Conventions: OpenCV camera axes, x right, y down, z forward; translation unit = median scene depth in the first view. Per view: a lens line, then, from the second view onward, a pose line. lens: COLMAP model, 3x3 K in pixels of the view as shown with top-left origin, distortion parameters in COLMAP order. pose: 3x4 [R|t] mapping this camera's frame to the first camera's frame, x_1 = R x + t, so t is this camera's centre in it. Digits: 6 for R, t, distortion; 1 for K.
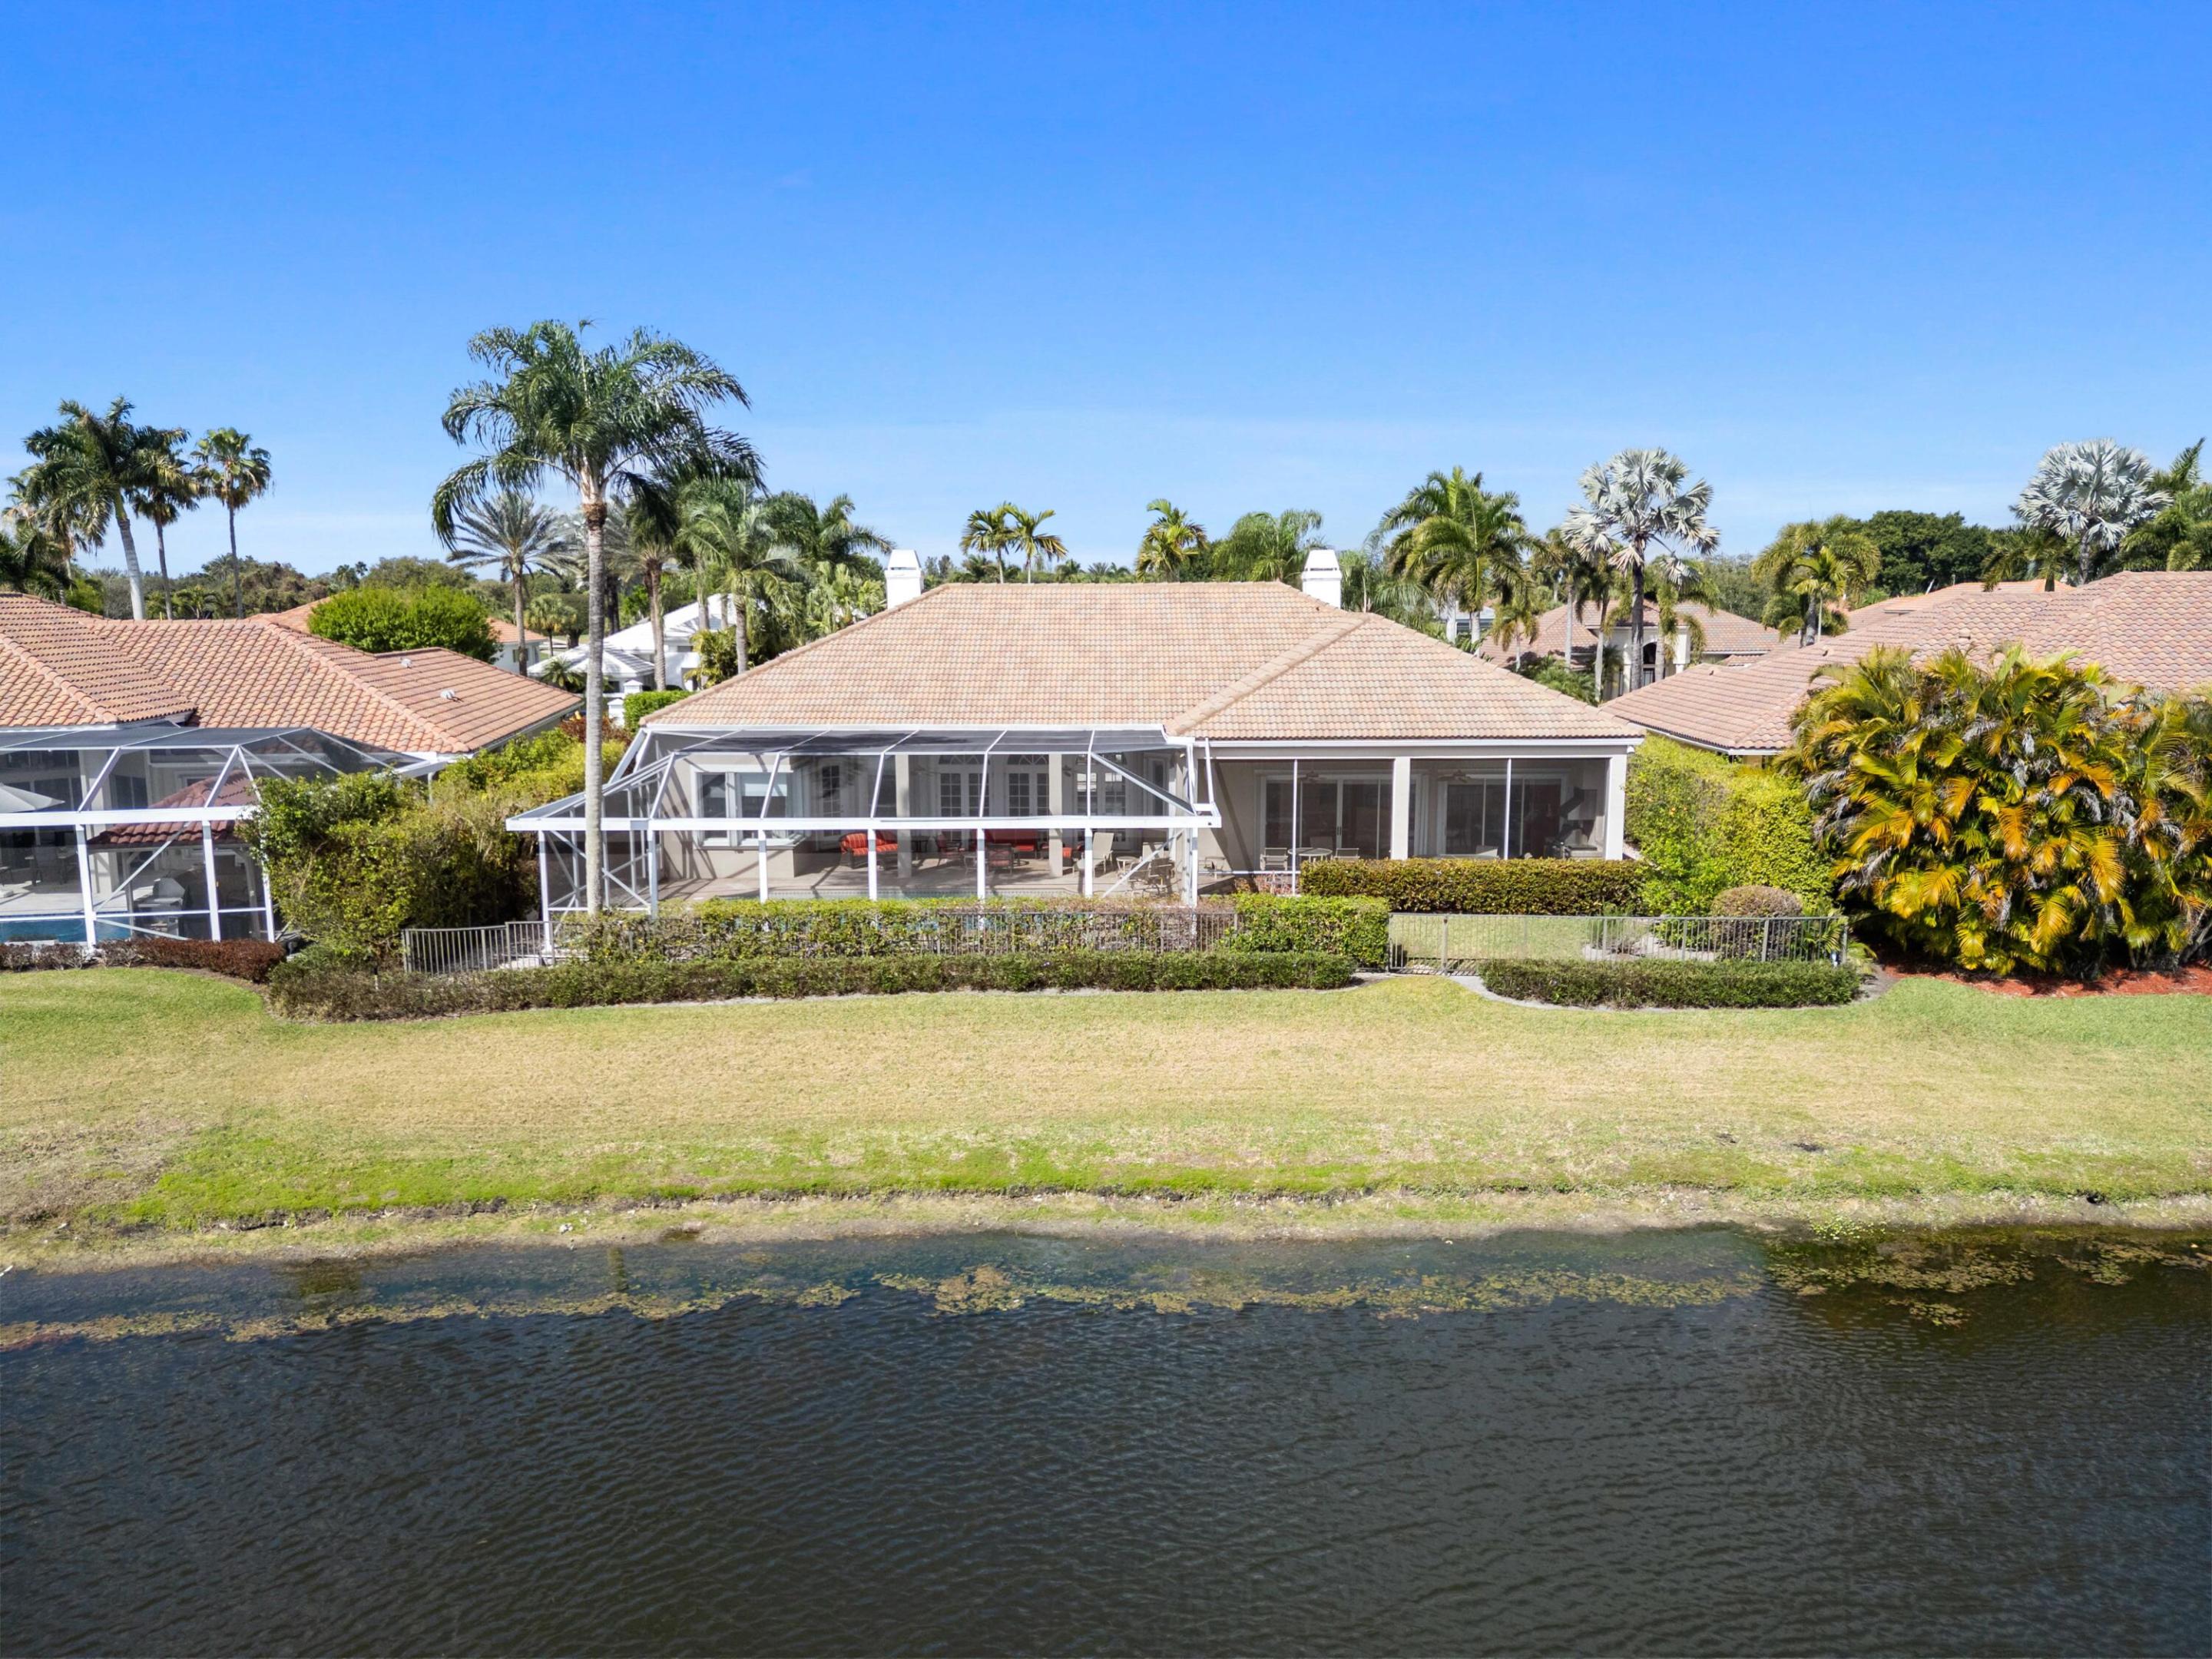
lens RADIAL K [[1552.1, 0, 1106.0], [0, 1552.1, 829.5], [0, 0, 1]] dist [0.068301, -0.069214]
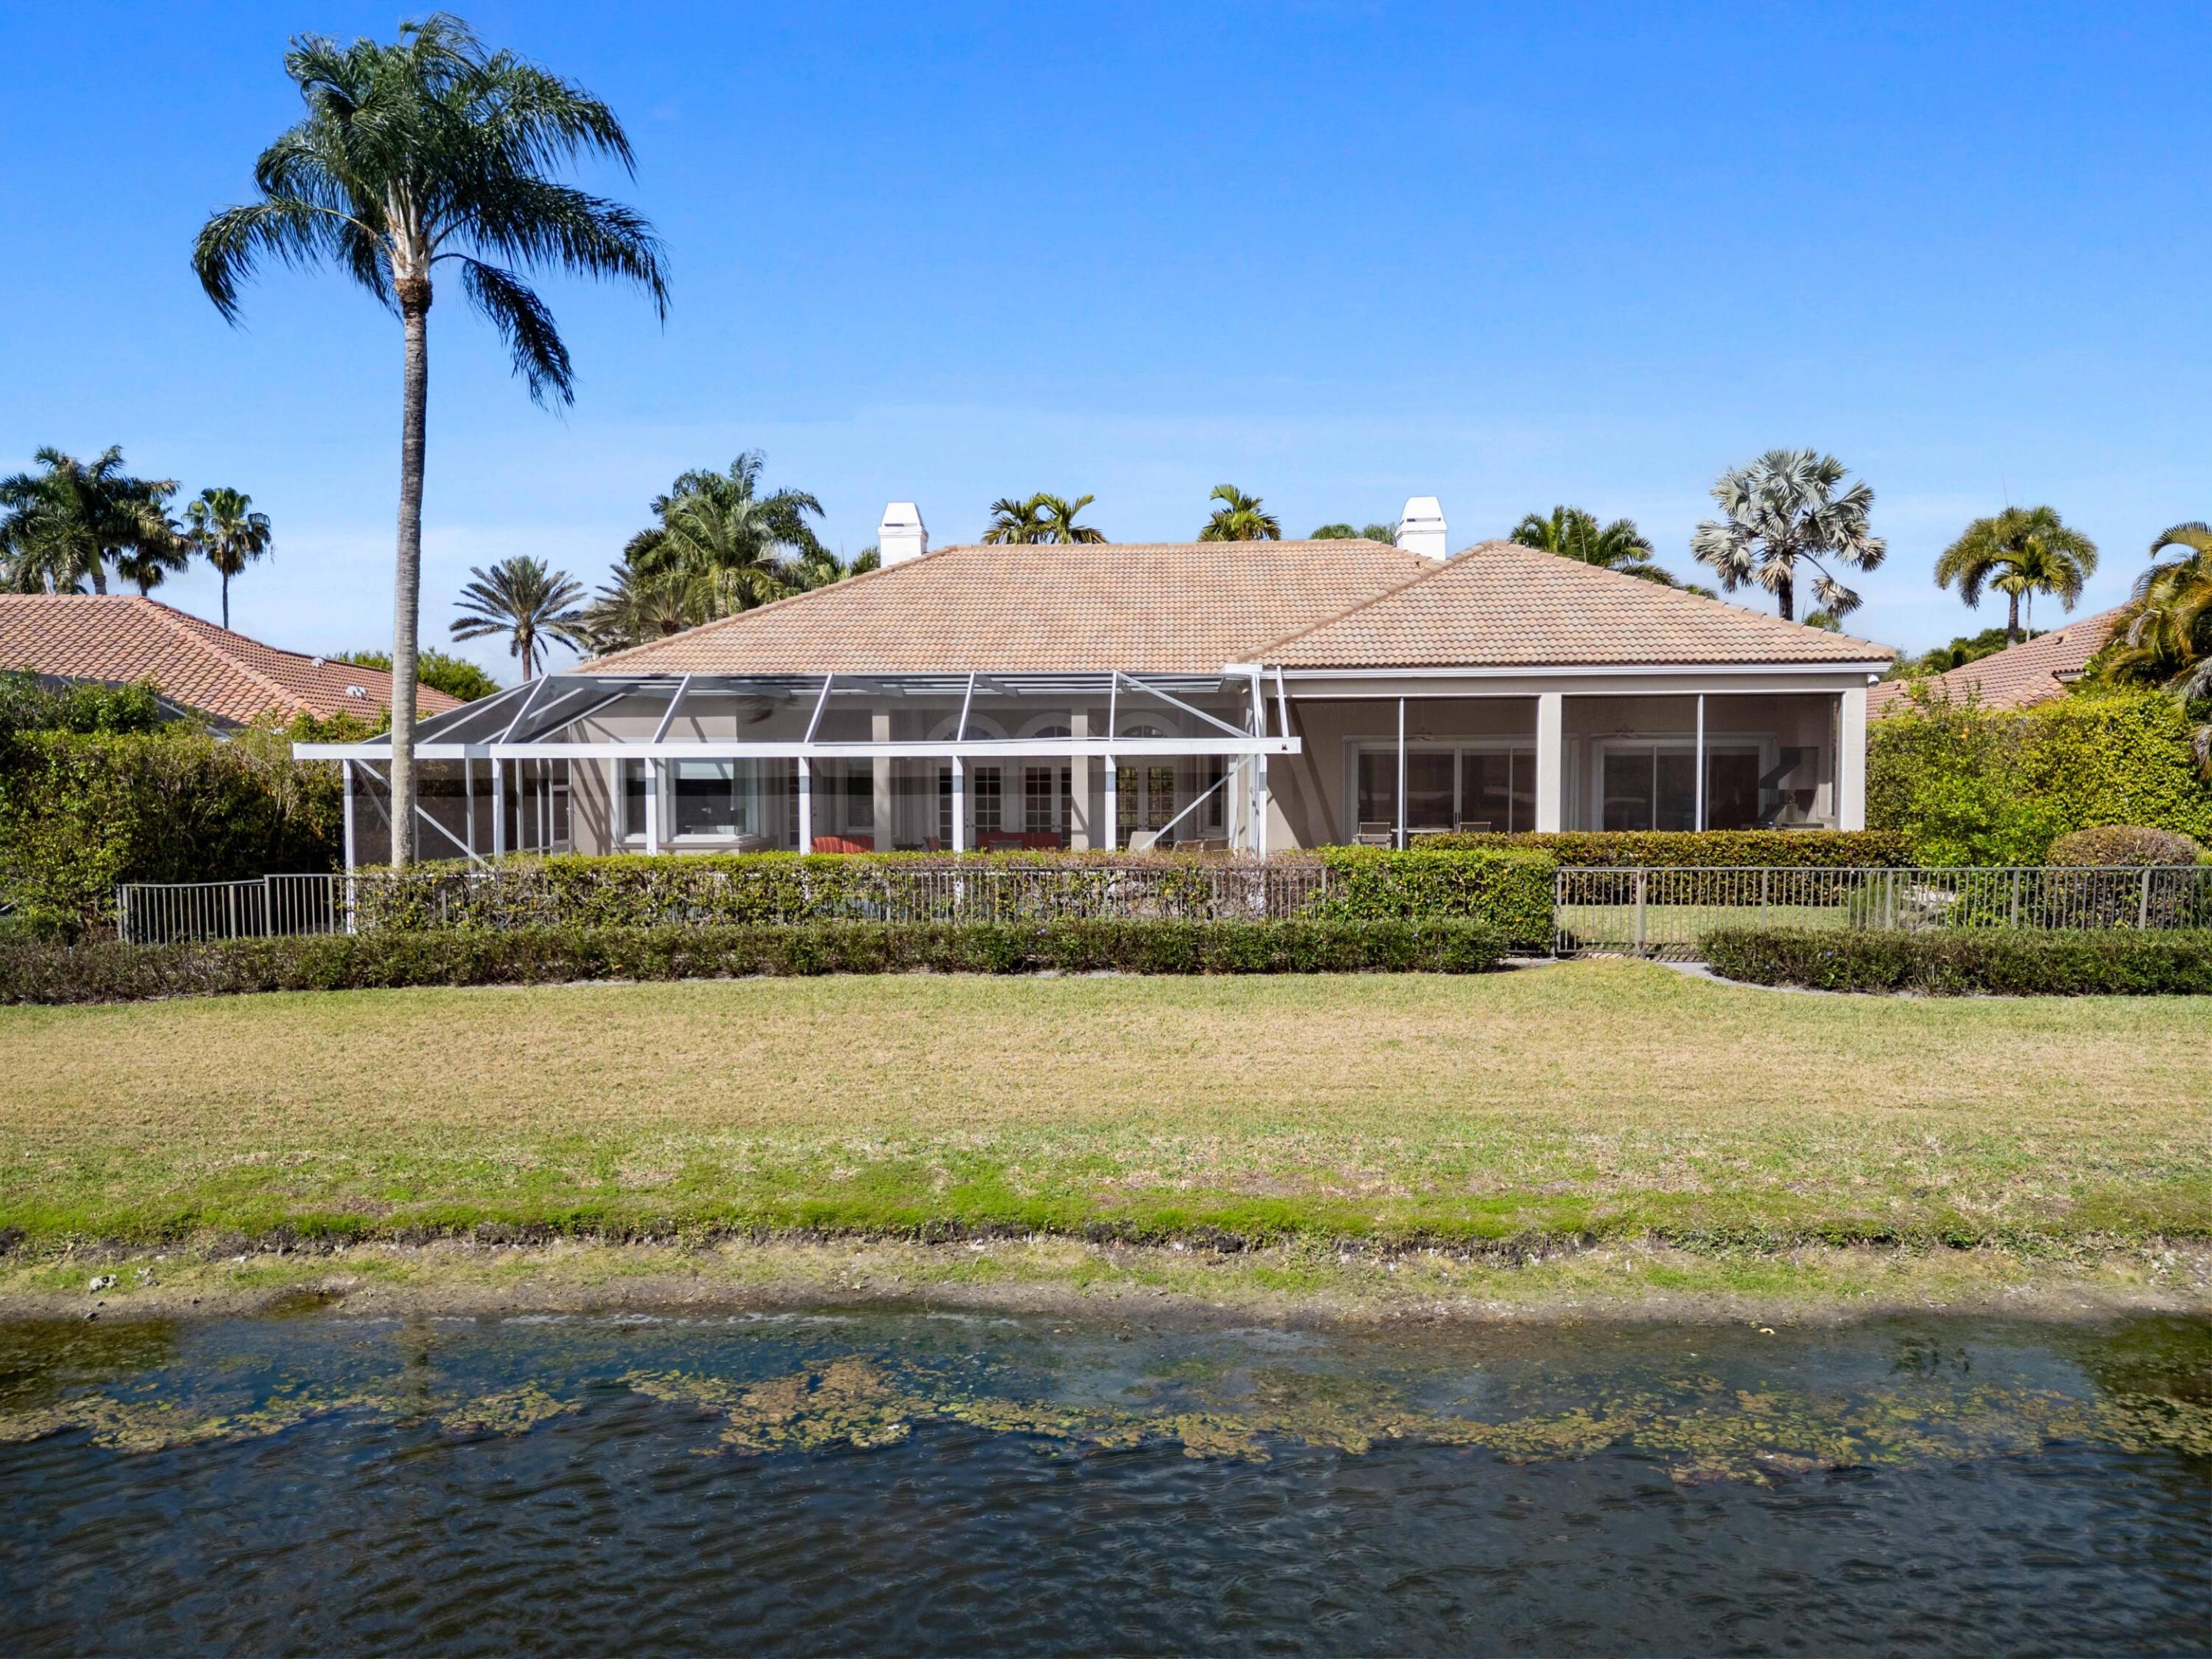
lens RADIAL K [[1553.6, 0, 1106.0], [0, 1553.6, 829.5], [0, 0, 1]] dist [0.047371, -0.036537]
pose [[0.999018, 0.000315, -0.044301, 0.024695], [-0.004755, 0.994962, -0.100140, 0.140647], [0.044046, 0.100252, 0.993987, 0.426583]]
